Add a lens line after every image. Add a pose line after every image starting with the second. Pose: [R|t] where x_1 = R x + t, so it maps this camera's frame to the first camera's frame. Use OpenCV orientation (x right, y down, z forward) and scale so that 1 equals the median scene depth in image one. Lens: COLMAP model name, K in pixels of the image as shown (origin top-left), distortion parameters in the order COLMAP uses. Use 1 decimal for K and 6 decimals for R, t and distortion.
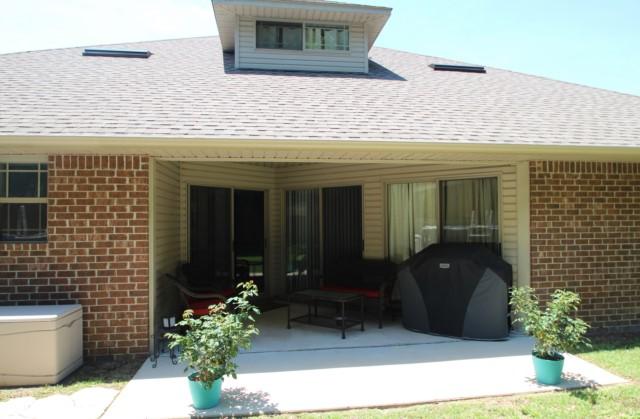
lens RADIAL K [[394.7, 0, 320.0], [0, 394.7, 209.5], [0, 0, 1]] dist [-0.002534, -0.000706]
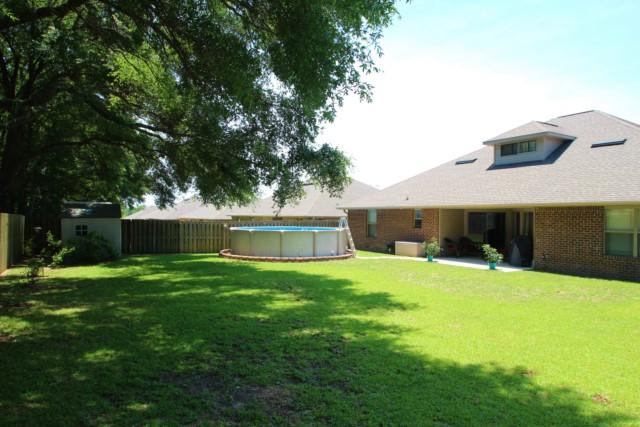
lens RADIAL K [[470.6, 0, 320.0], [0, 470.6, 213.5], [0, 0, 1]] dist [0.000527, 0.003769]
pose [[0.393830, 0.005477, -0.919167, 2.903182], [-0.002211, 0.999985, 0.005011, -0.086257], [0.919180, 0.000059, 0.393837, -1.658993]]
